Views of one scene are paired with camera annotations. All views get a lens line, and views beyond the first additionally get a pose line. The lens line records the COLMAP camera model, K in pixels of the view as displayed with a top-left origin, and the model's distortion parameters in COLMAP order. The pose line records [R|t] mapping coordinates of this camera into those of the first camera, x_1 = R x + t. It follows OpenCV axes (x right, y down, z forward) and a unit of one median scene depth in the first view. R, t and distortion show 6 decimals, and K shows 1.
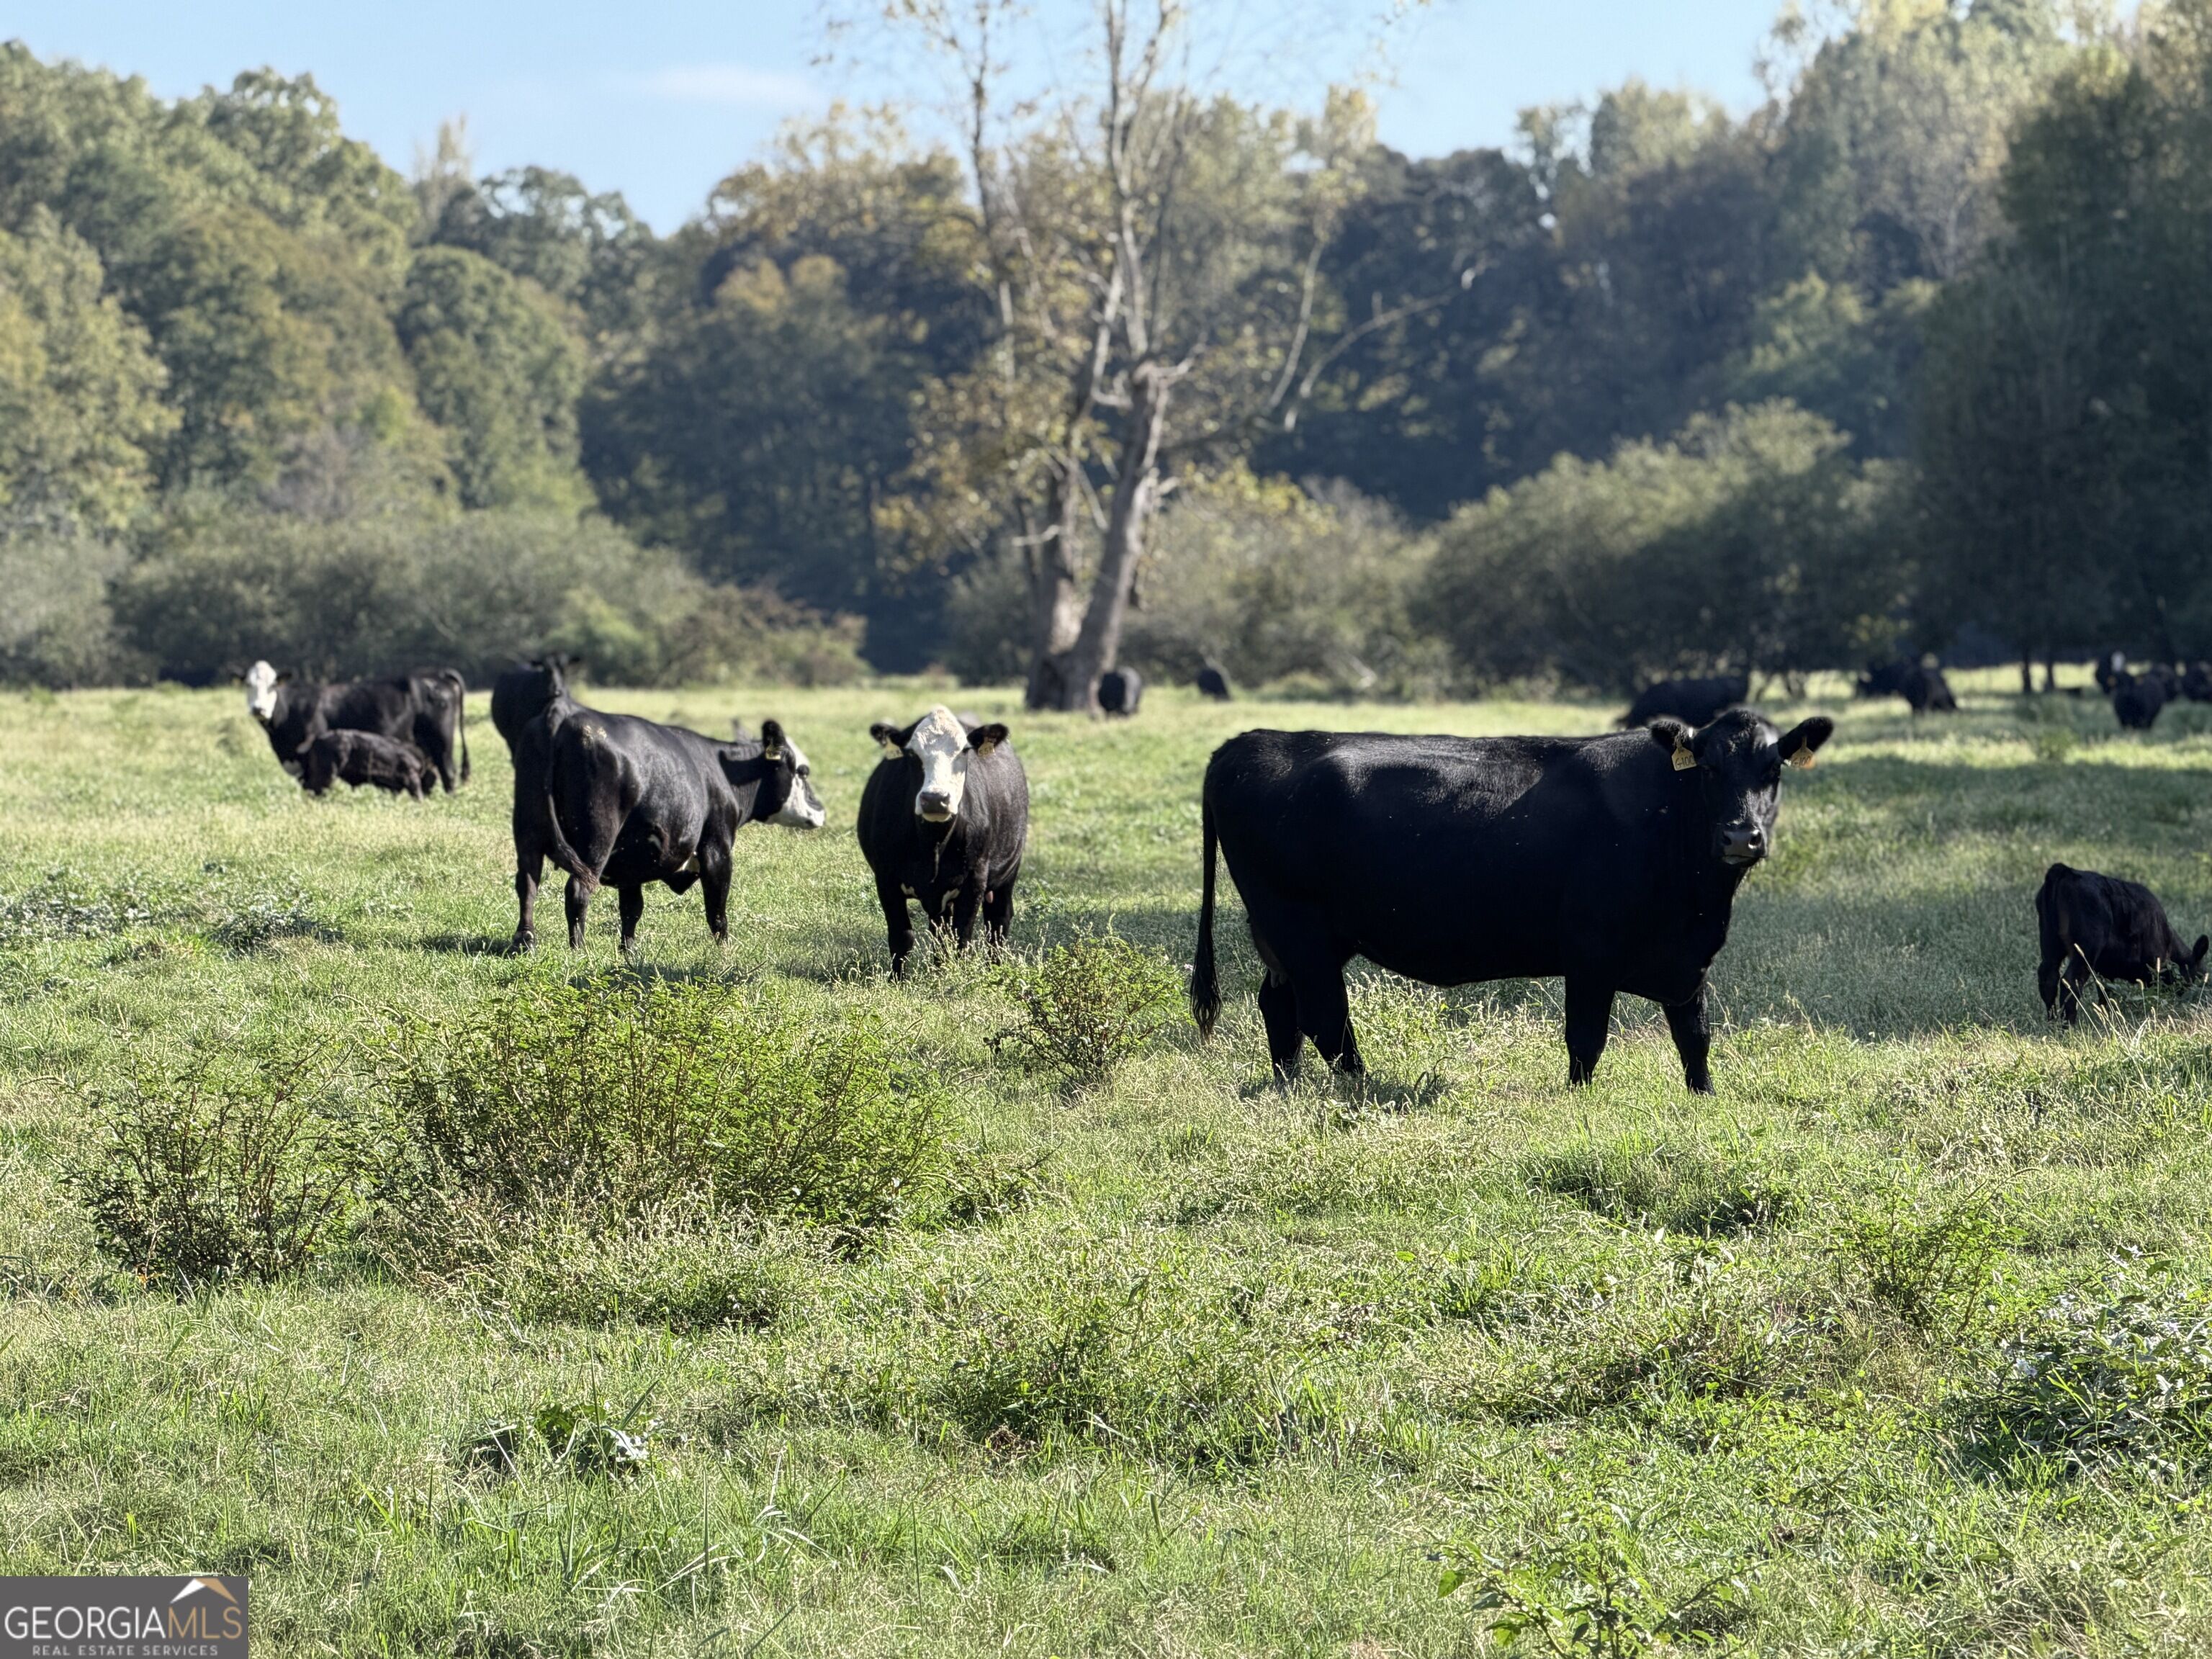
lens RADIAL K [[7525.4, 0, 1104.4], [0, 7525.4, 828.3], [0, 0, 1]] dist [0.169095, 0.000000]
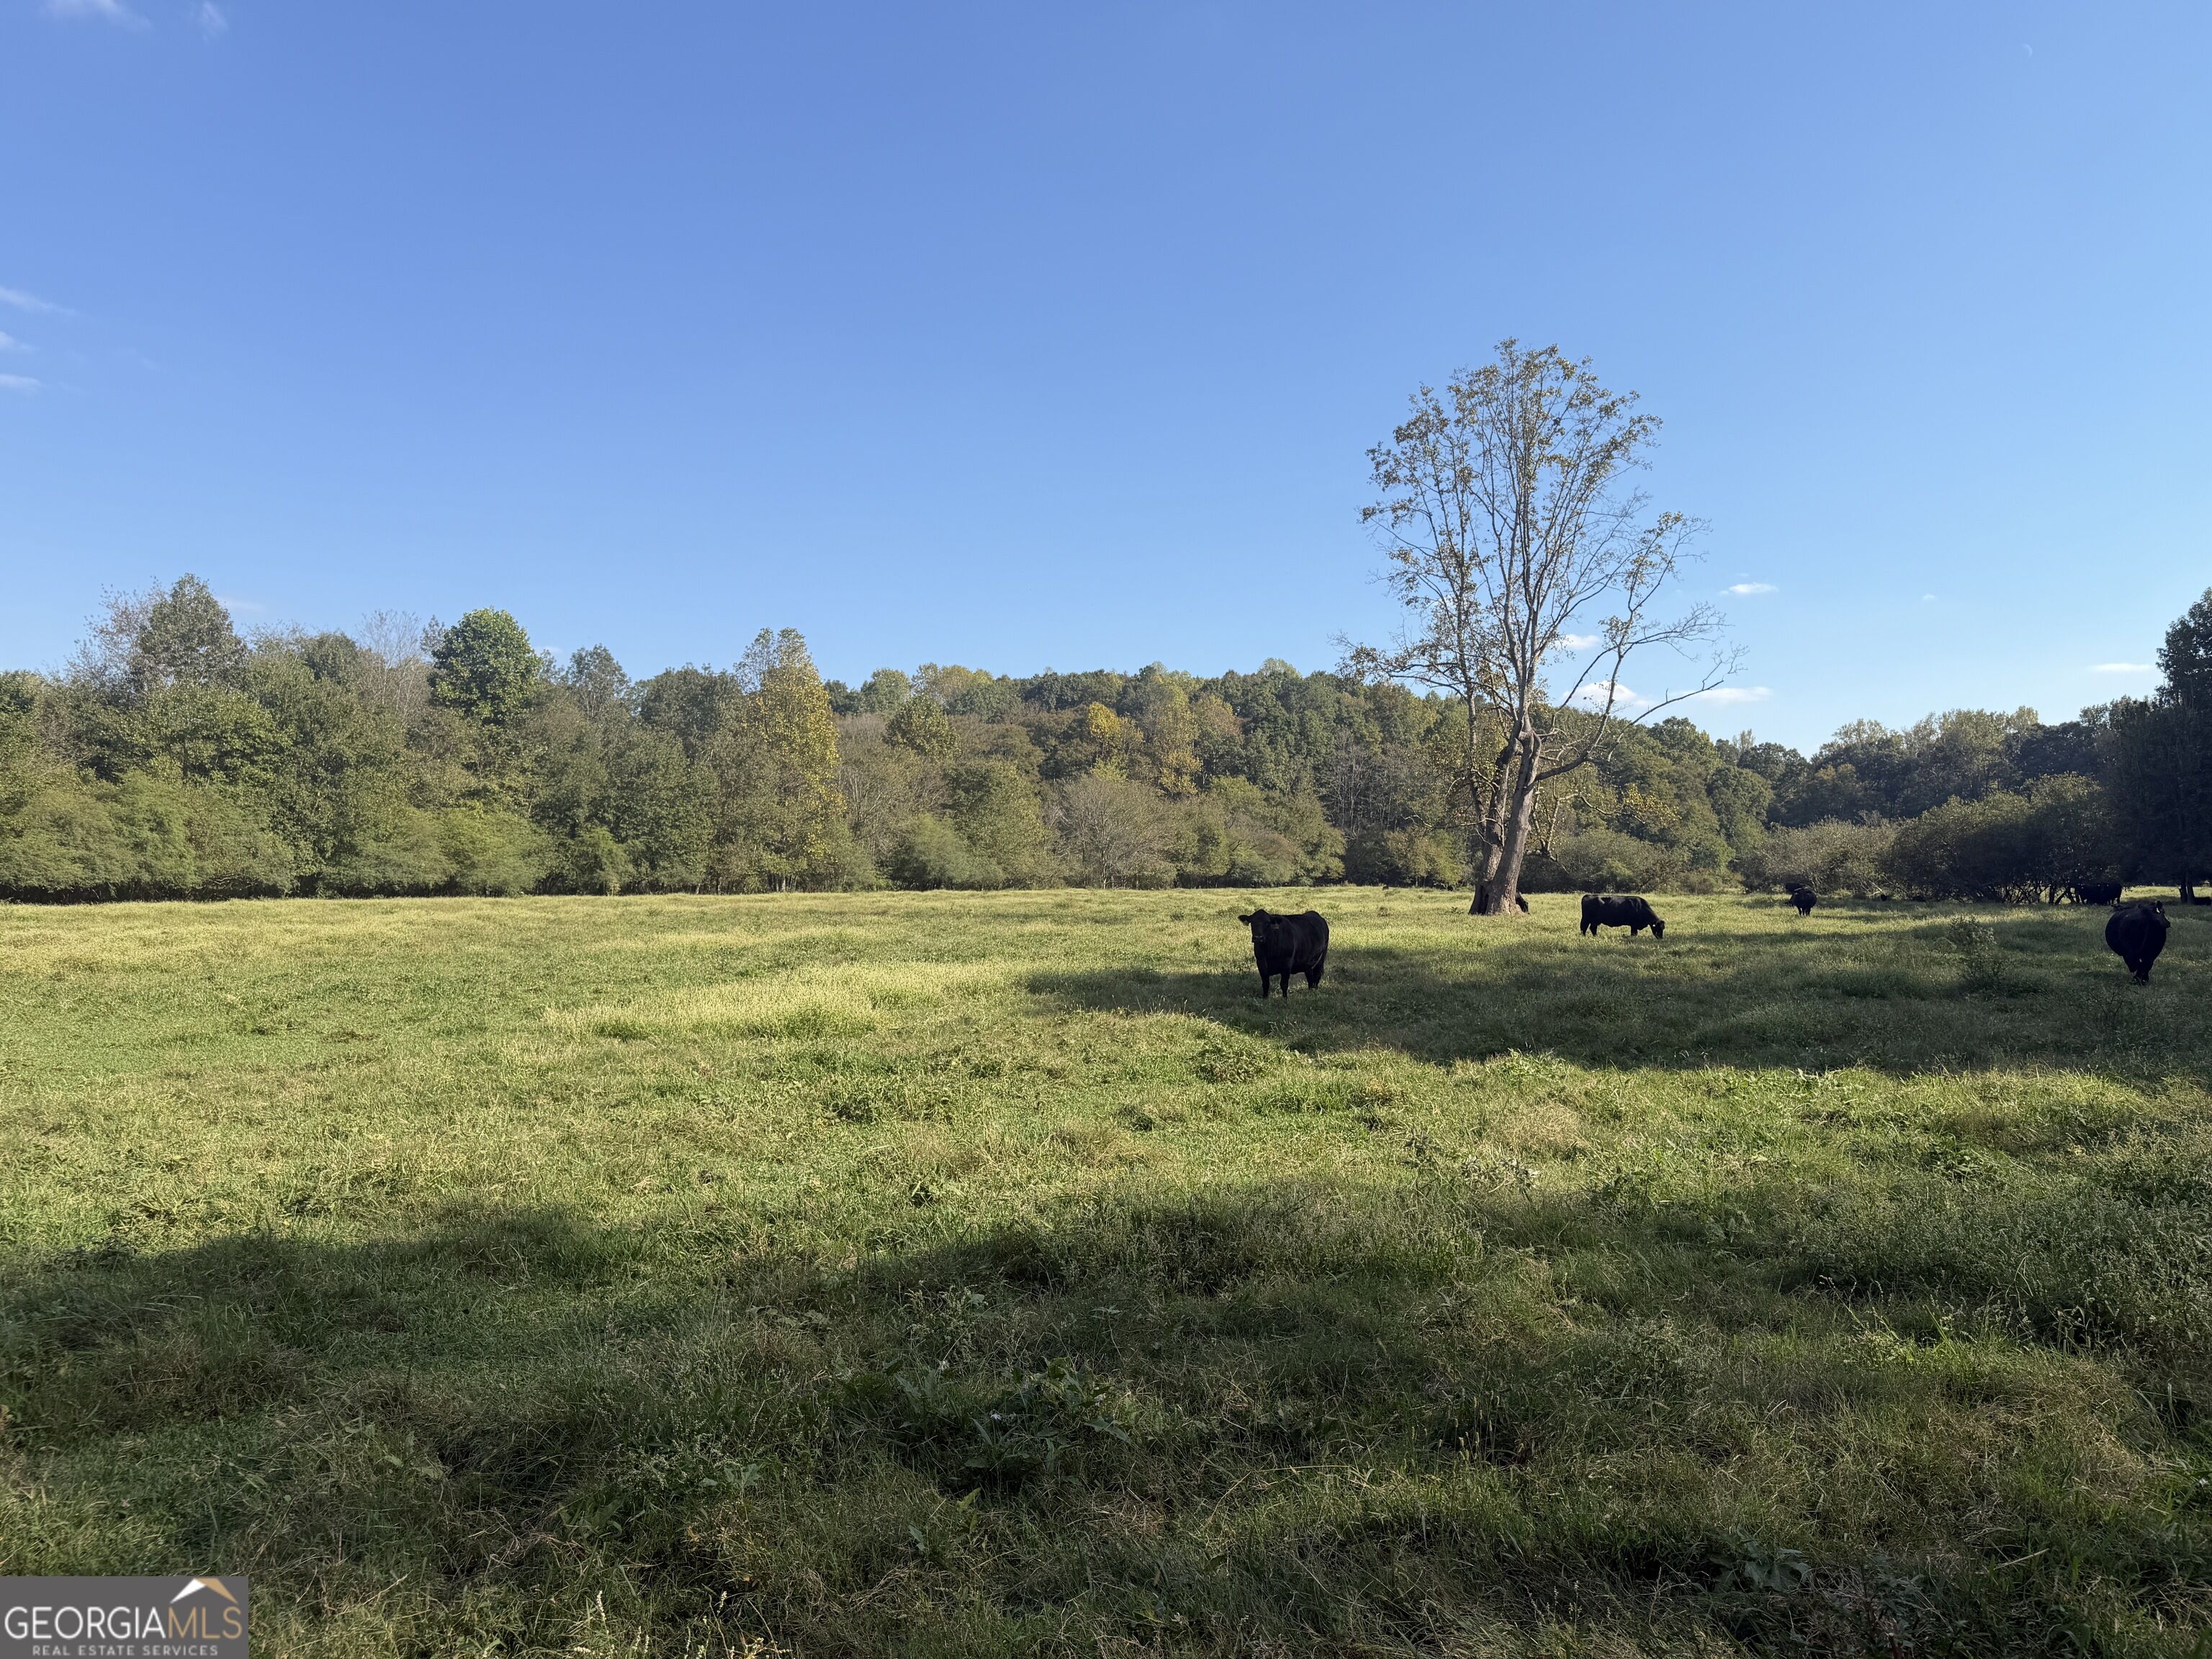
lens RADIAL K [[1587.5, 0, 1082.2], [0, 1587.5, 861.1], [0, 0, 1]] dist [0.072570, -0.094137]
pose [[0.859557, -0.006234, -0.511001, 0.038637], [-0.011111, 0.999461, -0.030882, -0.004857], [0.510918, 0.032222, 0.859025, 0.198108]]
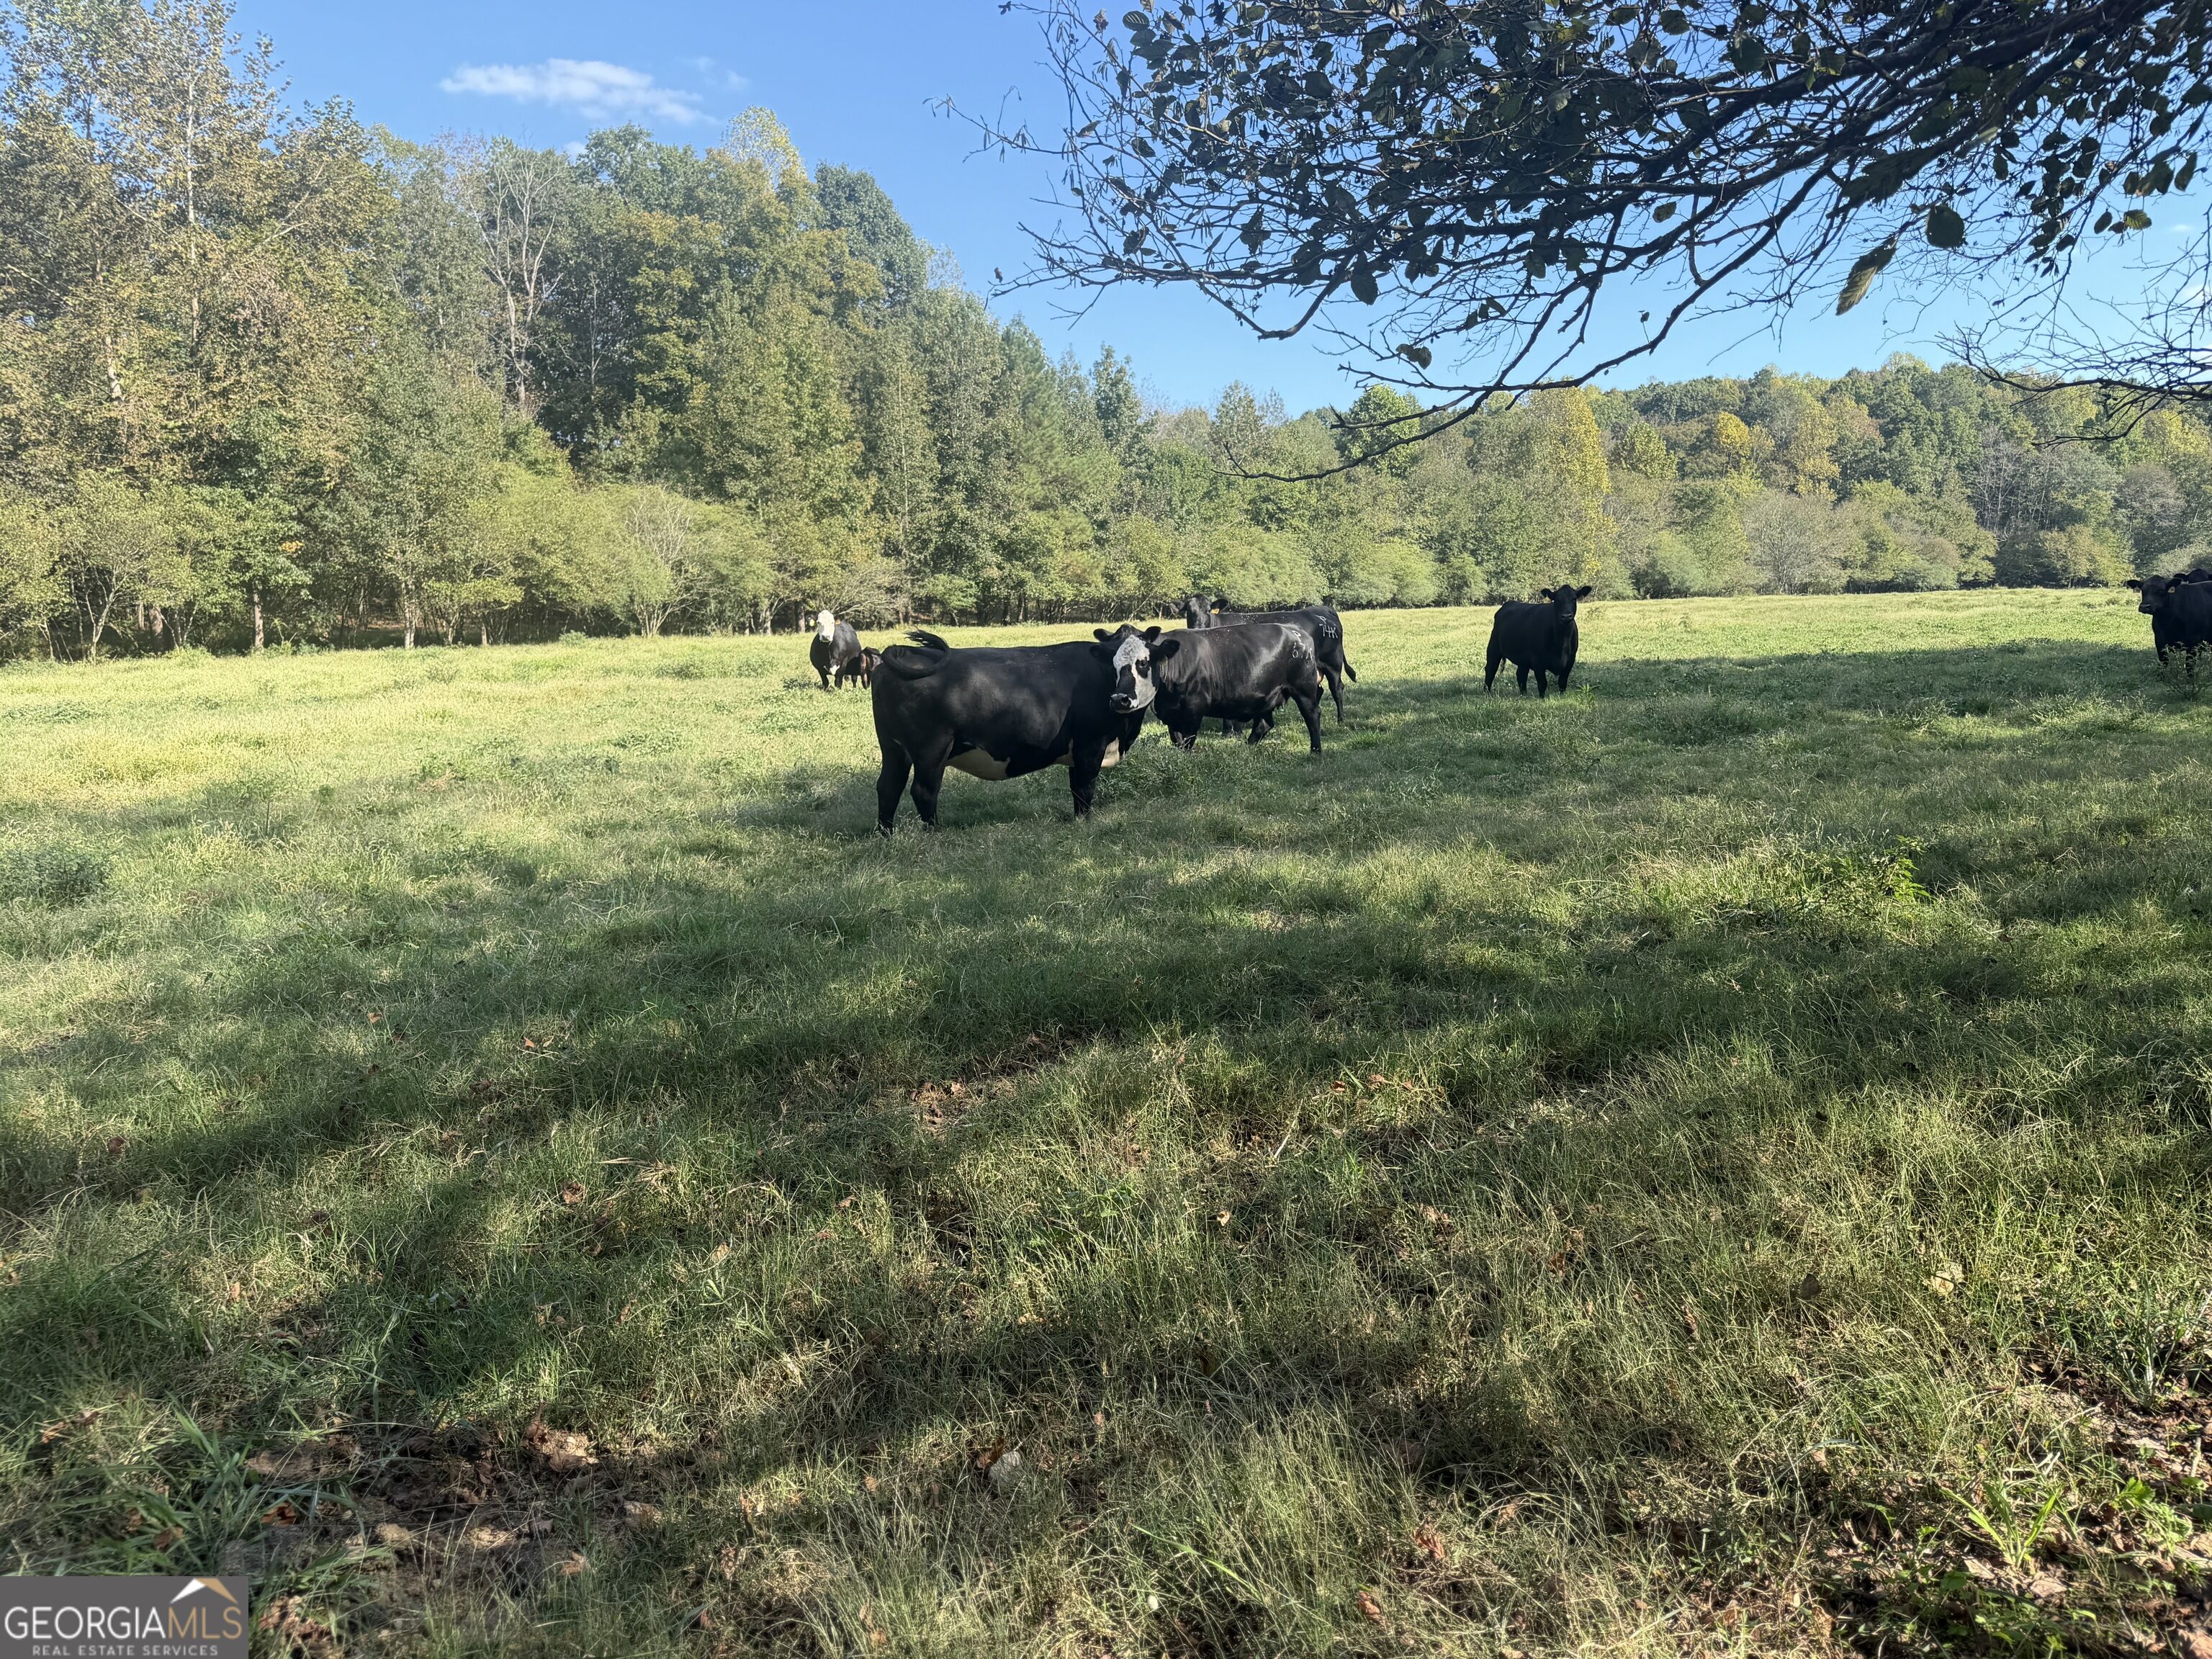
lens RADIAL K [[1587.5, 0, 1093.3], [0, 1587.5, 854.0], [0, 0, 1]] dist [0.072570, -0.094137]
pose [[0.682696, 0.097743, -0.724136, 0.034397], [0.005726, 0.990267, 0.139063, -0.002455], [0.730680, -0.099085, 0.675492, 0.099913]]
